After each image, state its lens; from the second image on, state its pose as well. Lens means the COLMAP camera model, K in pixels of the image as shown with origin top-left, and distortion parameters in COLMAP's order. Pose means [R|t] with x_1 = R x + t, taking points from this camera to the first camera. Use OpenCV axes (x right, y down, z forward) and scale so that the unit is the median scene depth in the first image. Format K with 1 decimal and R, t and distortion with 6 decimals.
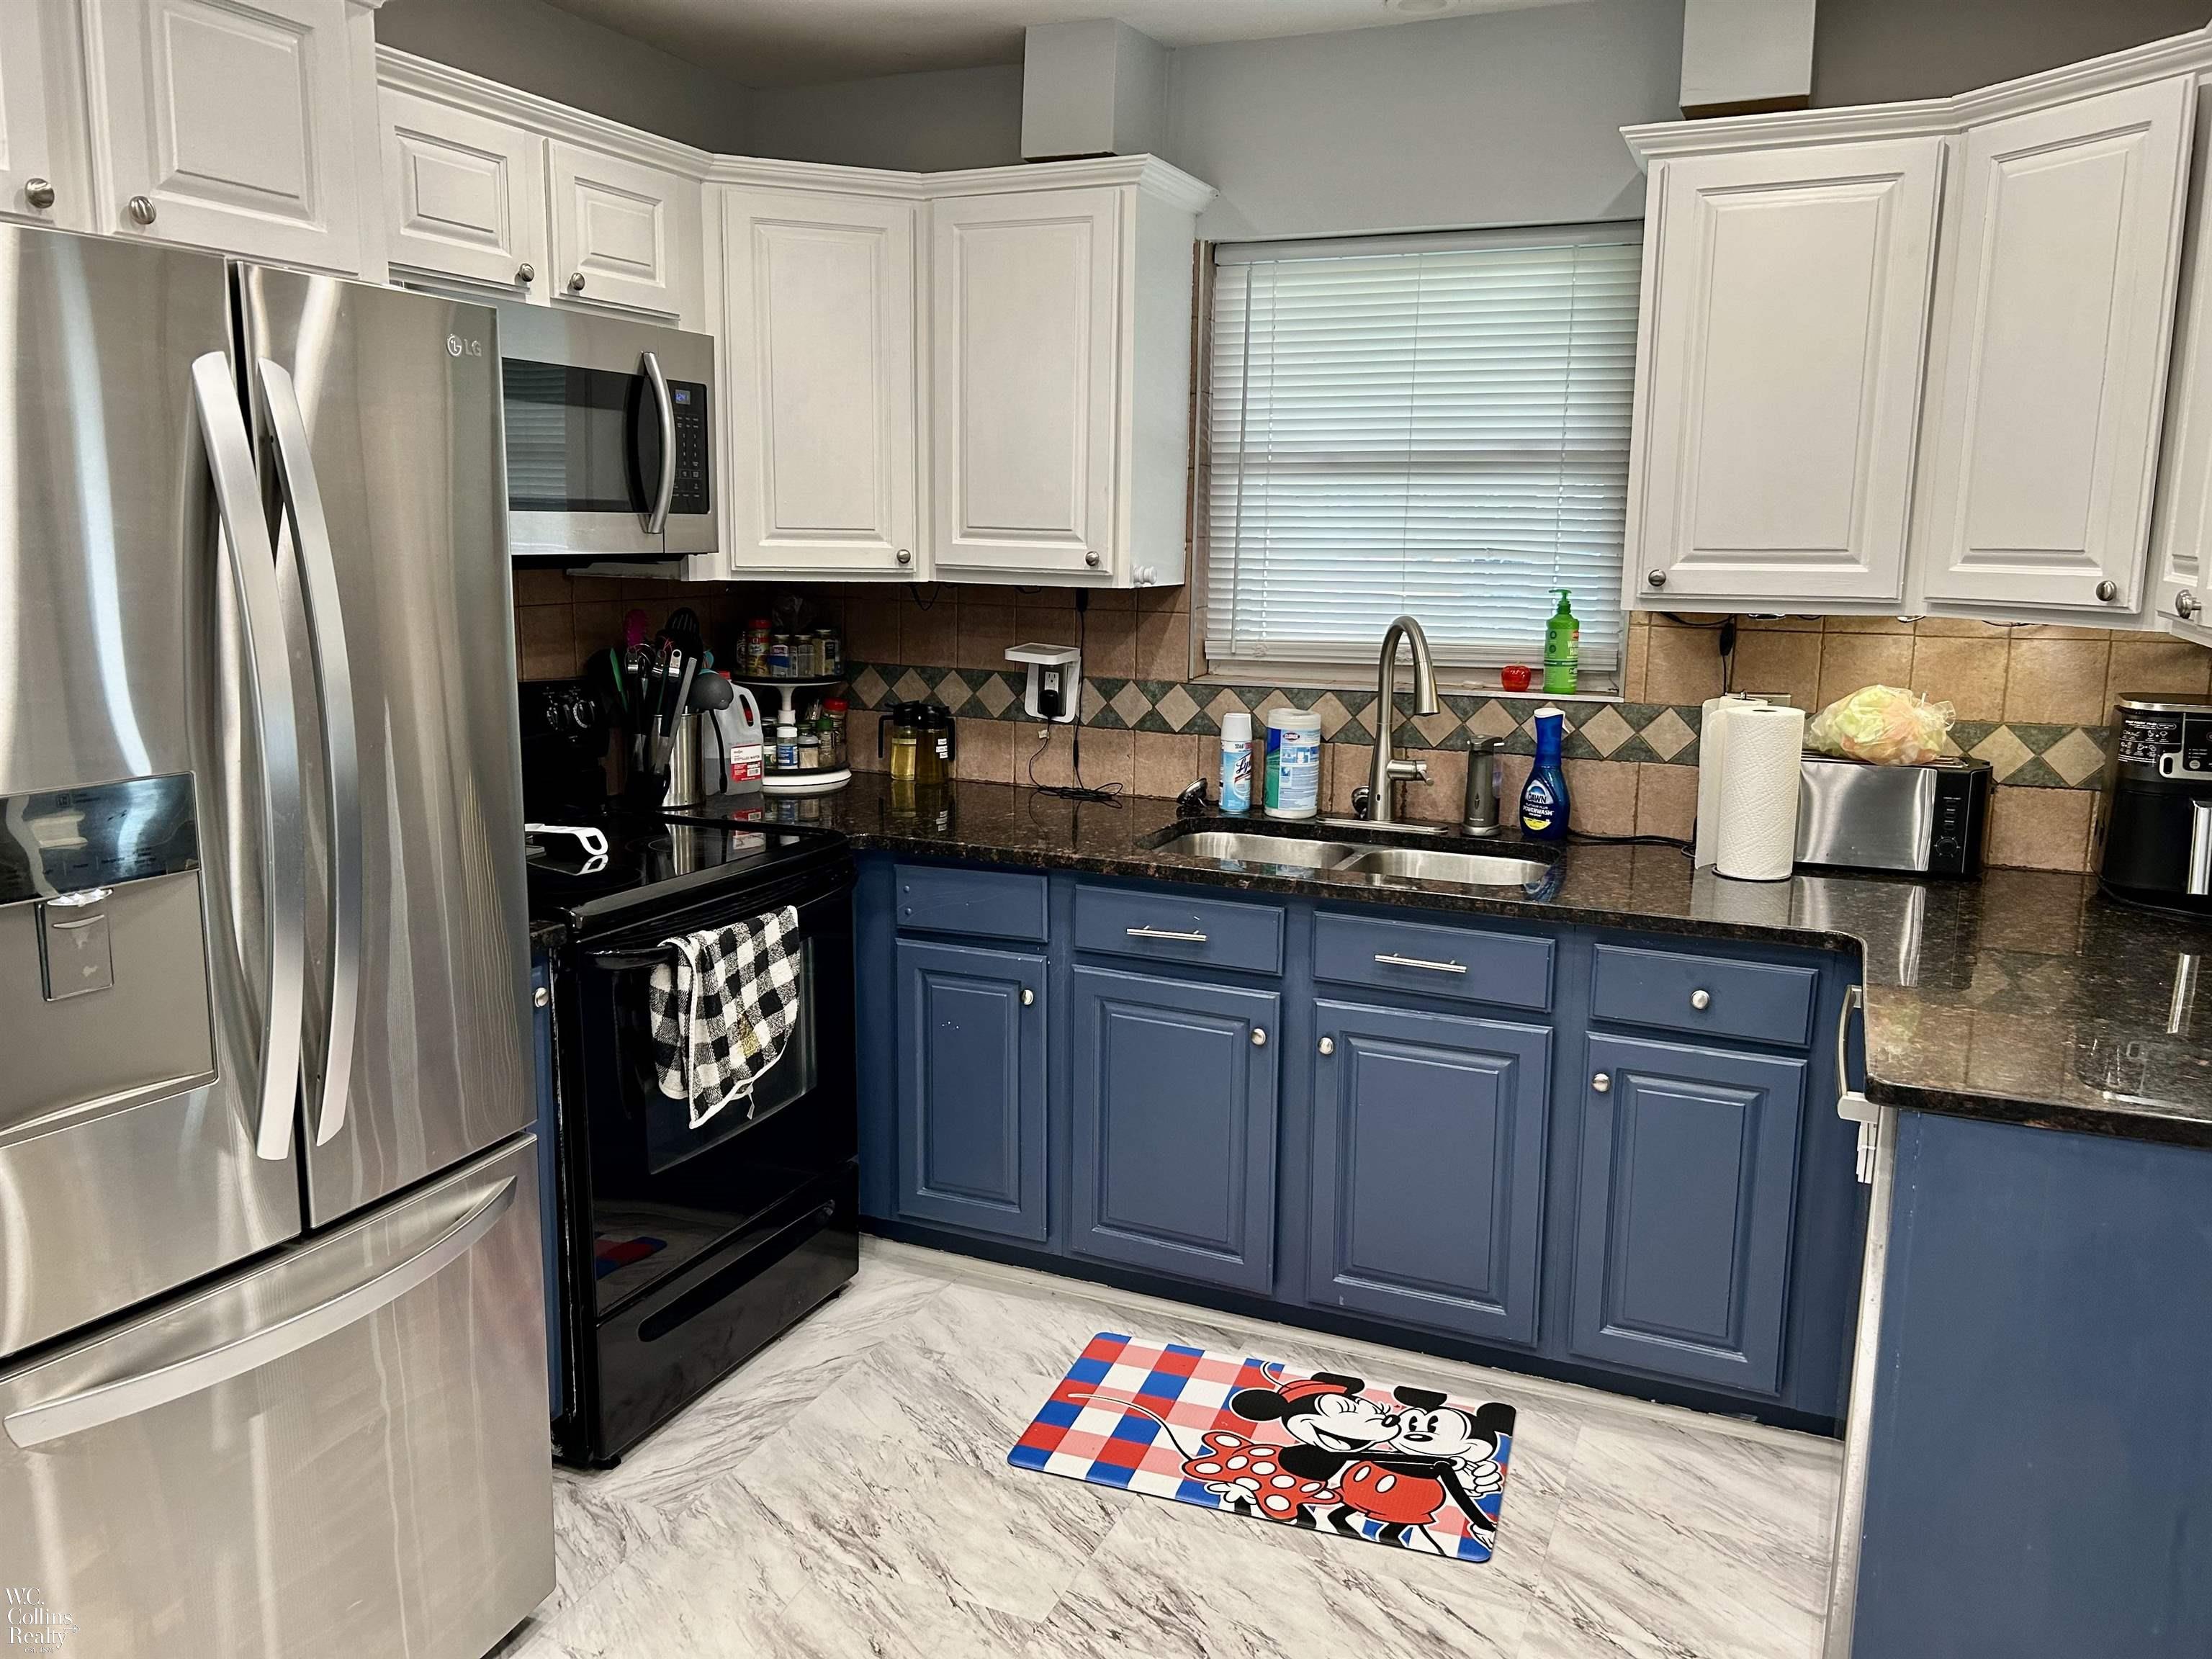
lens RADIAL K [[1666.5, 0, 1107.1], [0, 1666.5, 820.0], [0, 0, 1]] dist [0.067308, -0.084103]
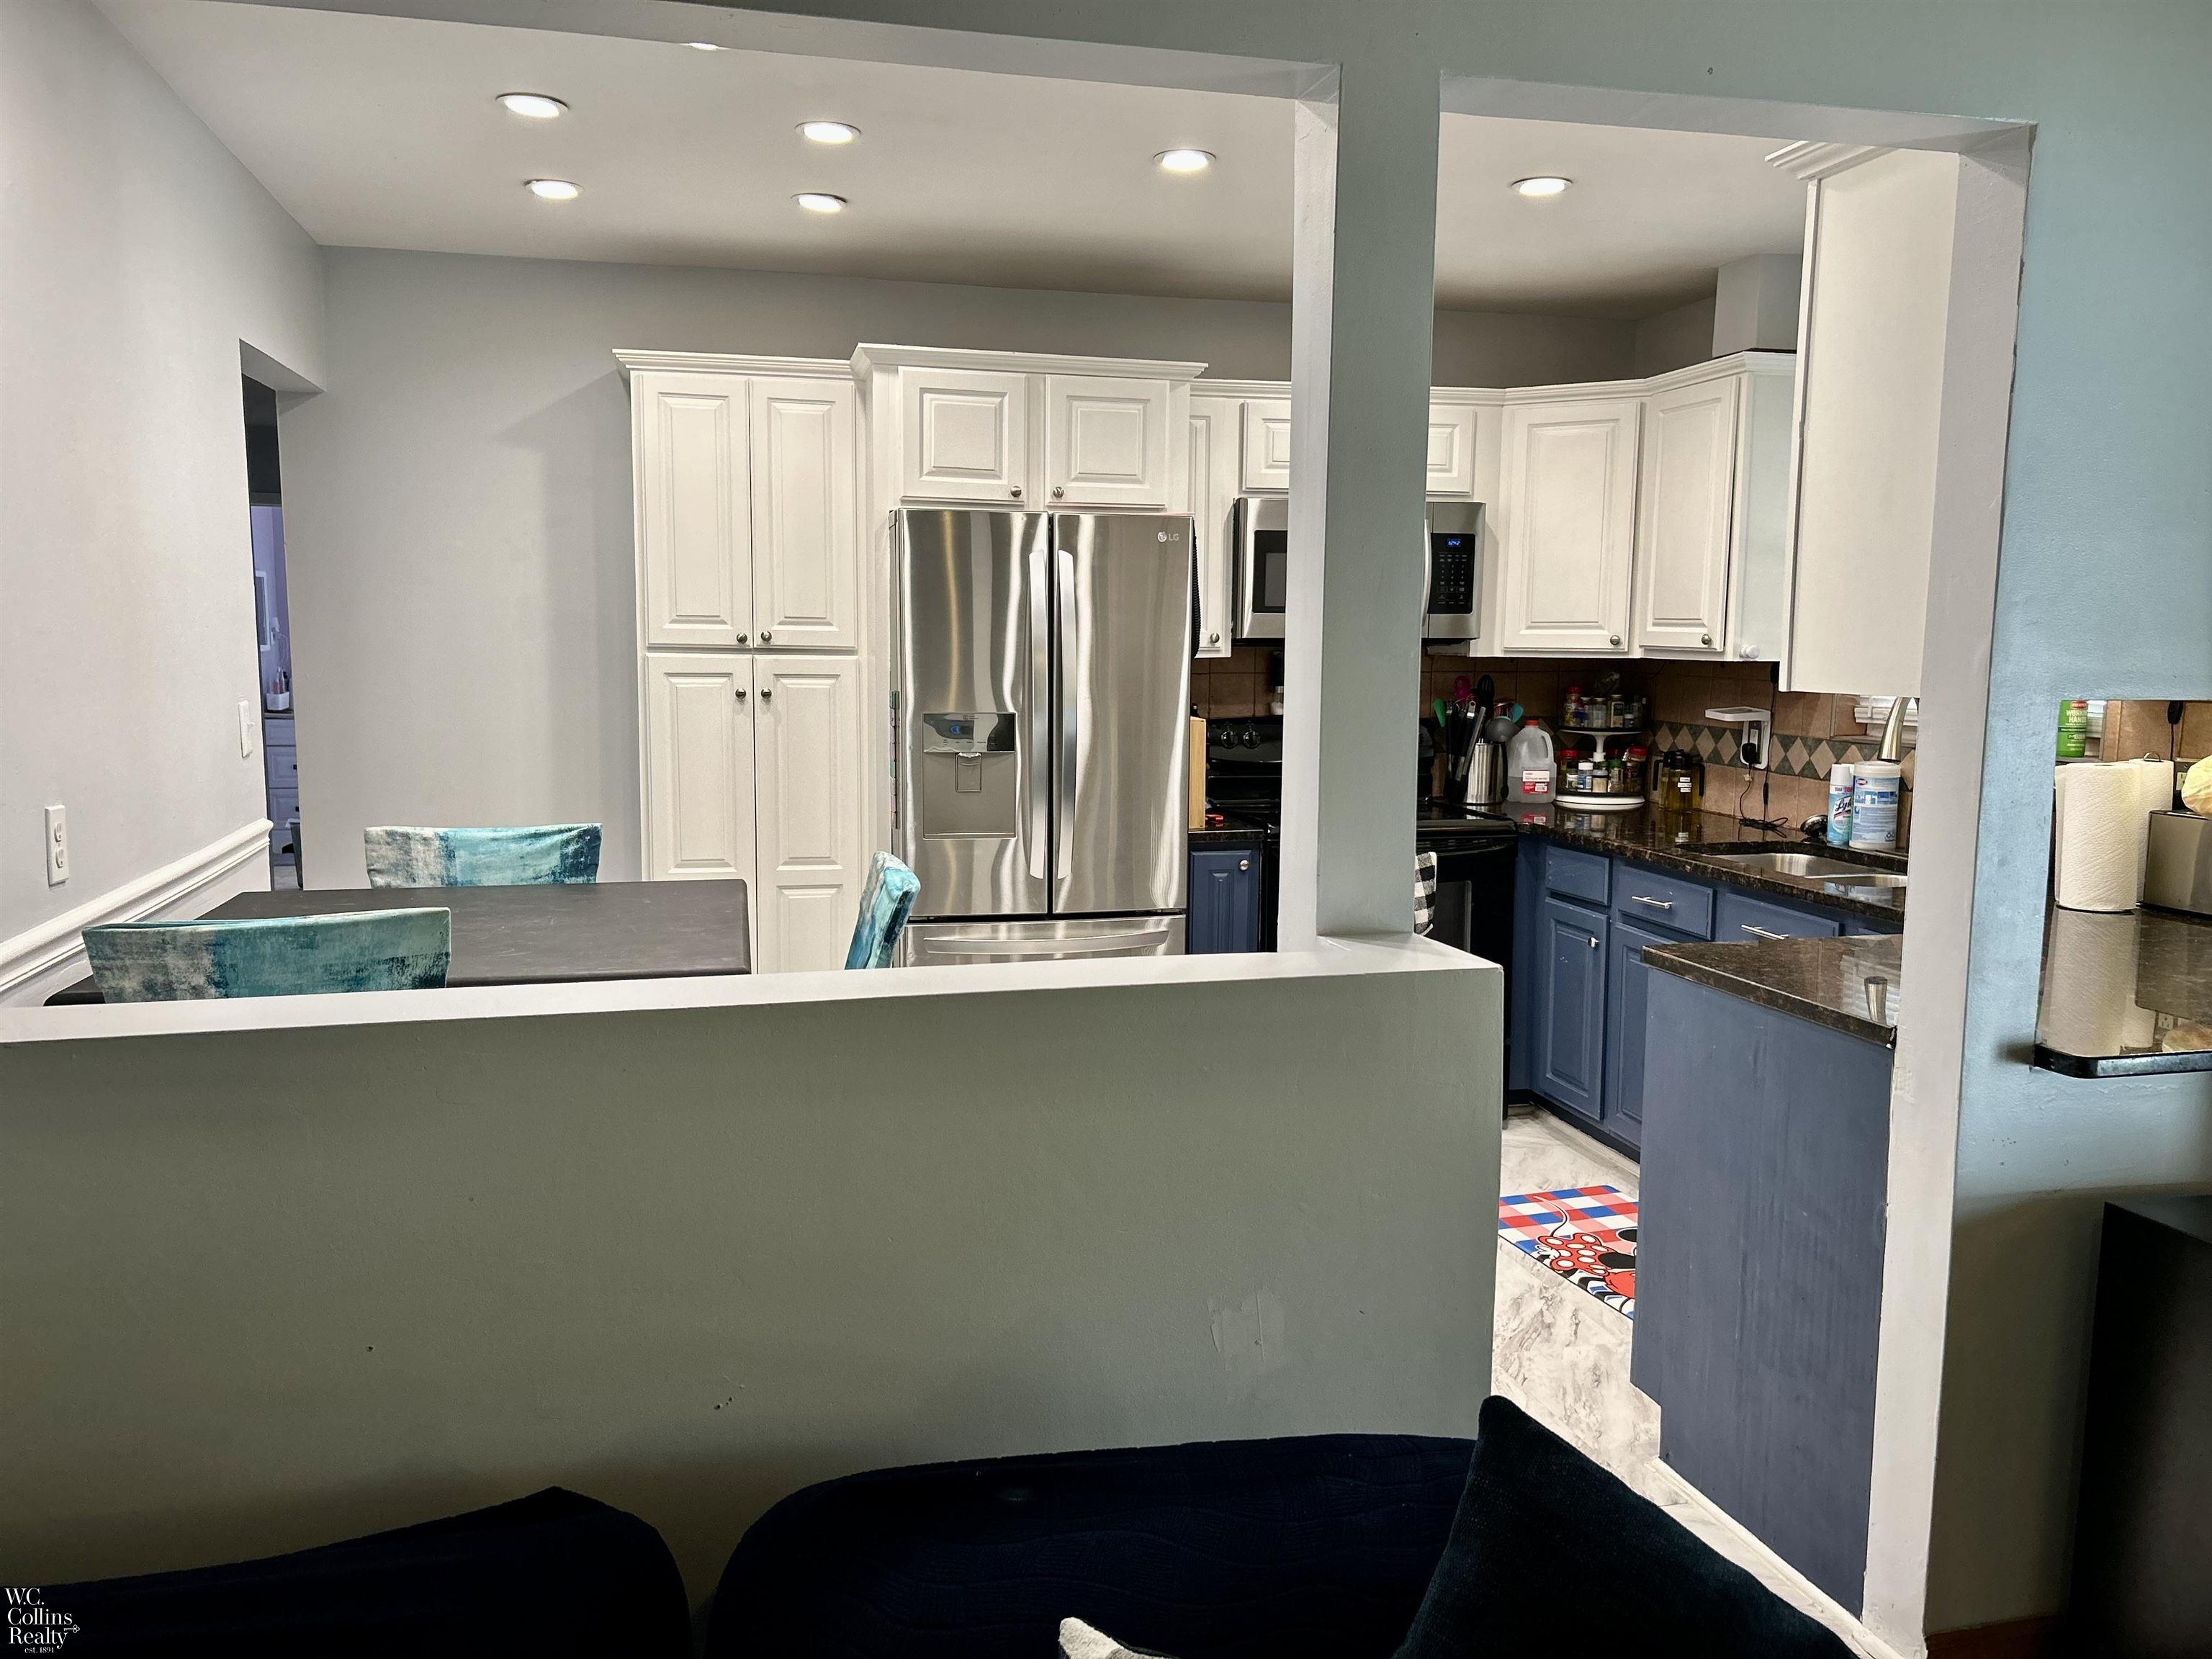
lens RADIAL K [[1666.5, 0, 1110.5], [0, 1666.5, 831.2], [0, 0, 1]] dist [0.067308, -0.084103]
pose [[0.614837, 0.086243, -0.783925, 0.797739], [-0.135451, 0.990780, 0.002765, 0.062289], [0.776935, 0.104483, 0.620850, -0.223882]]
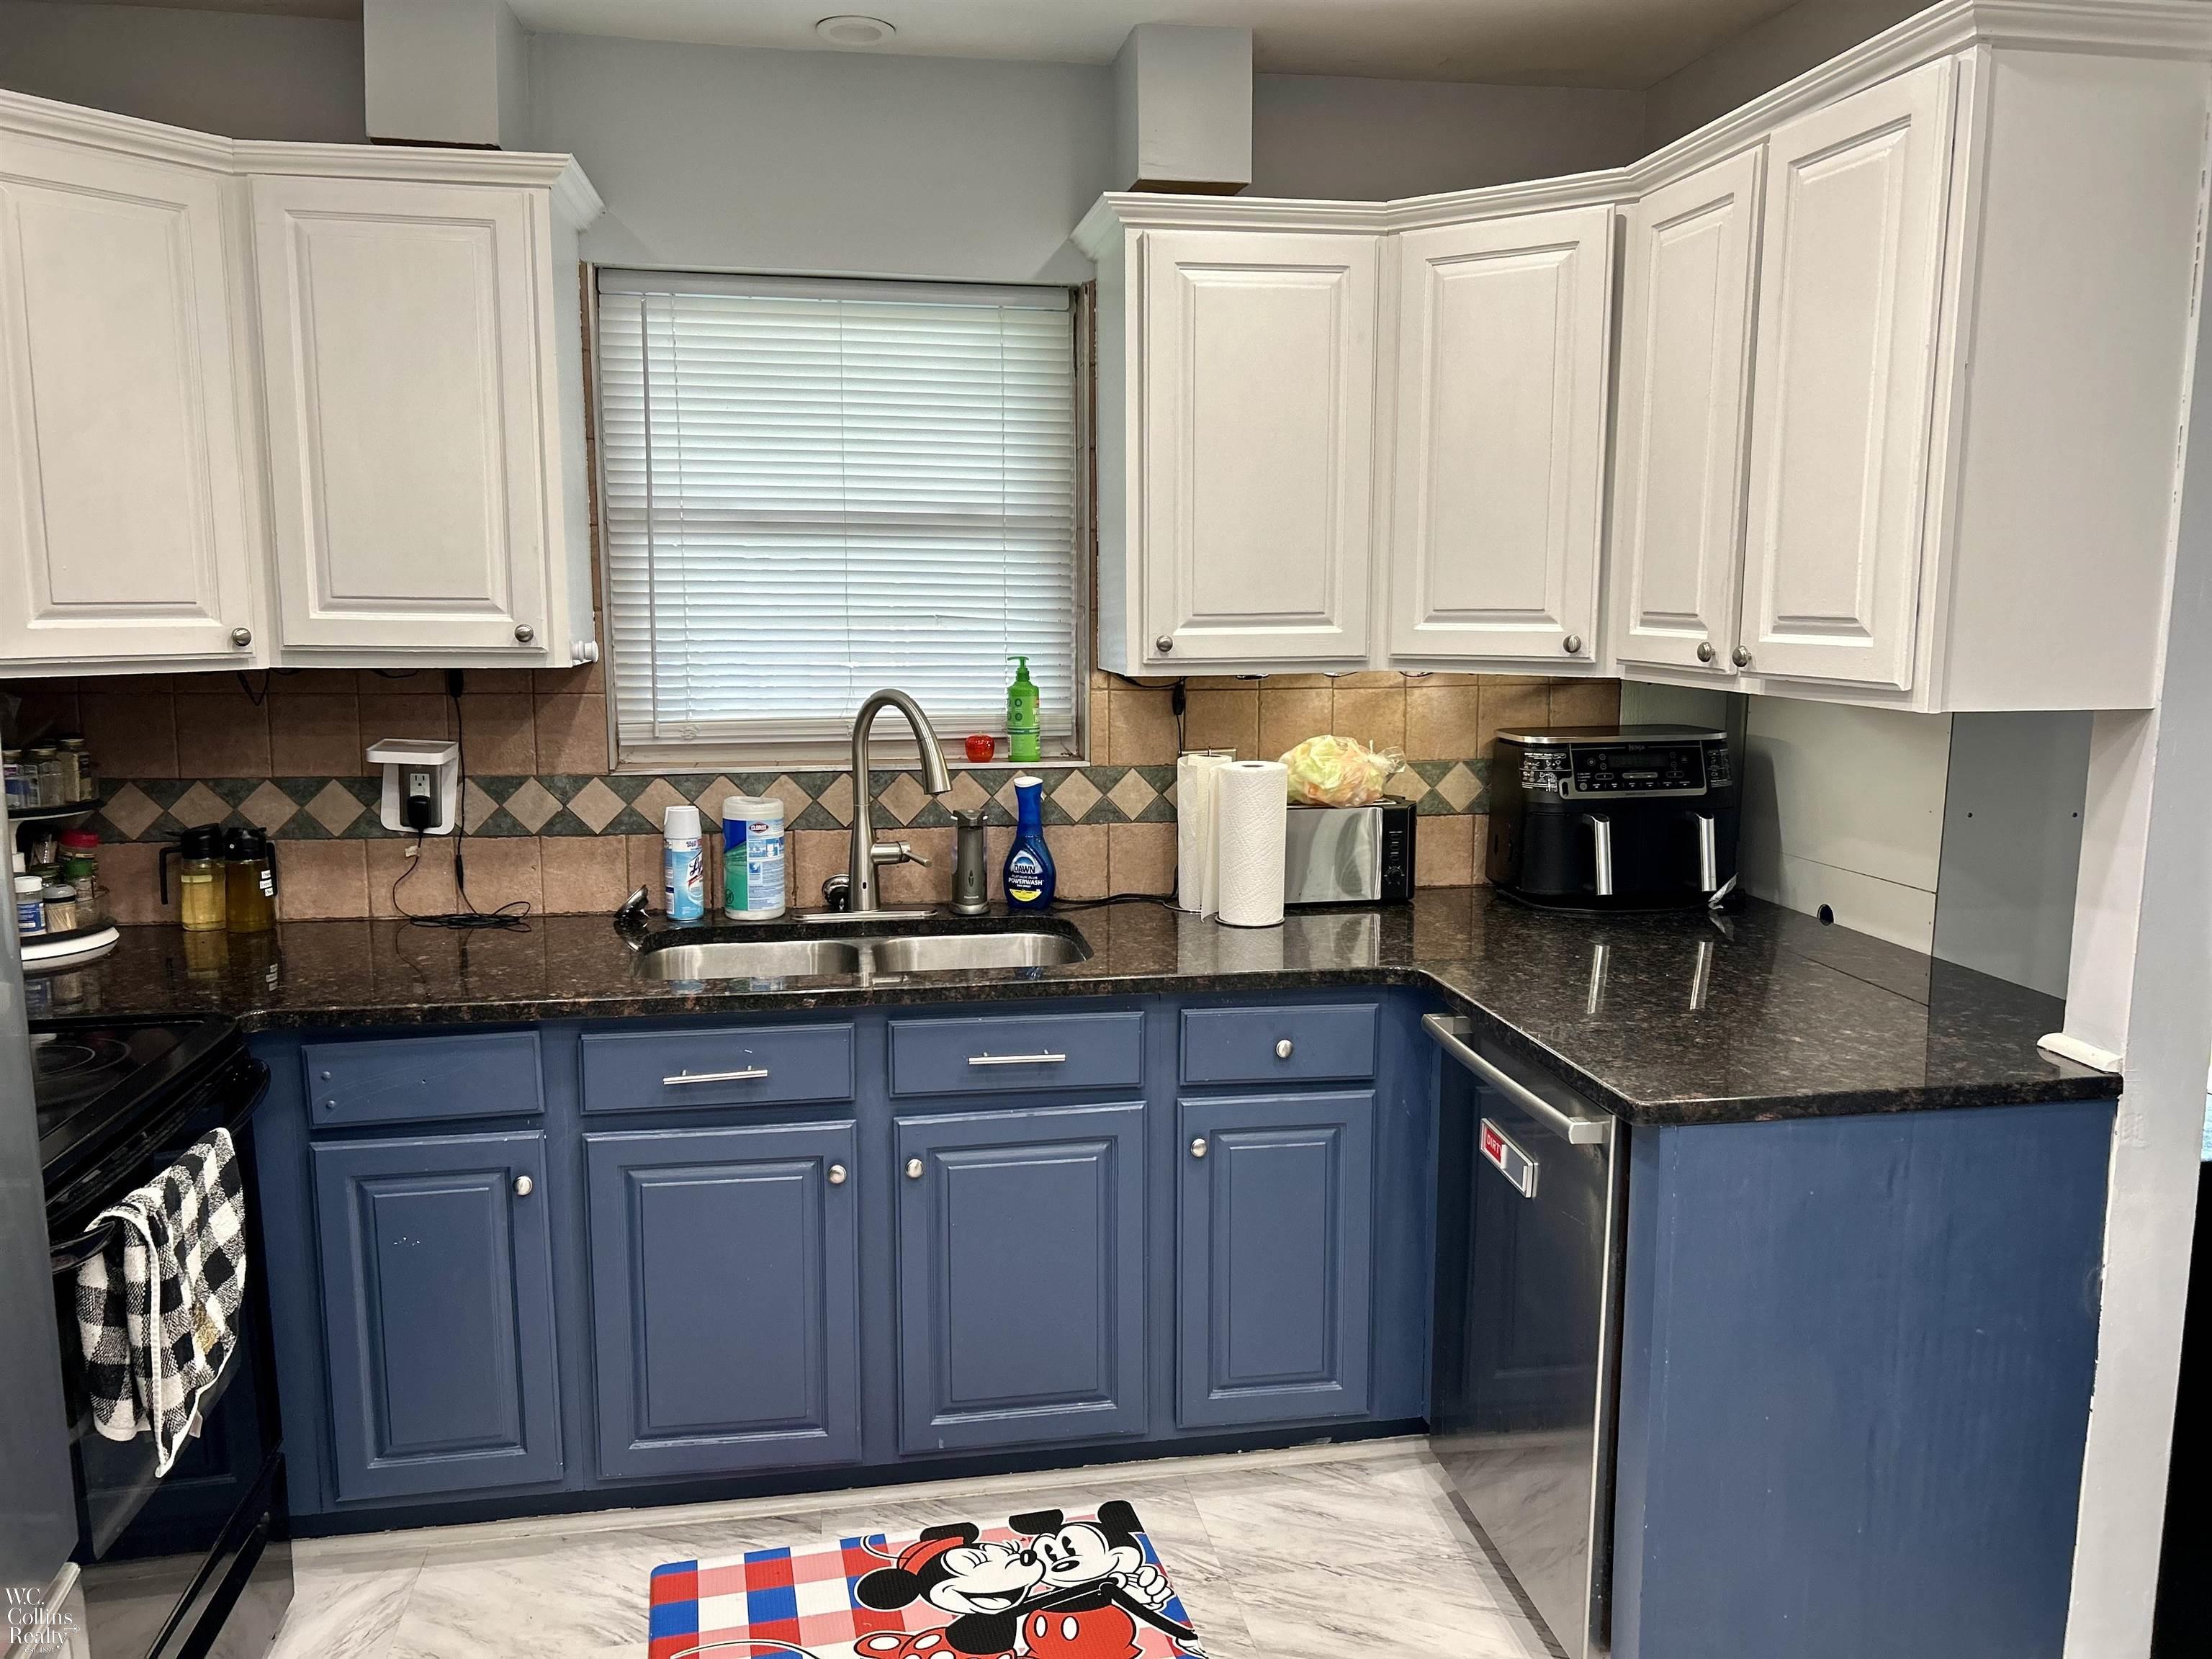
lens RADIAL K [[1666.5, 0, 1116.5], [0, 1666.5, 835.4], [0, 0, 1]] dist [0.067308, -0.084103]
pose [[0.831940, -0.092885, 0.547037, -0.230832], [0.104823, 0.994446, 0.009439, -0.036430], [-0.544875, 0.049489, 0.837056, 0.159312]]
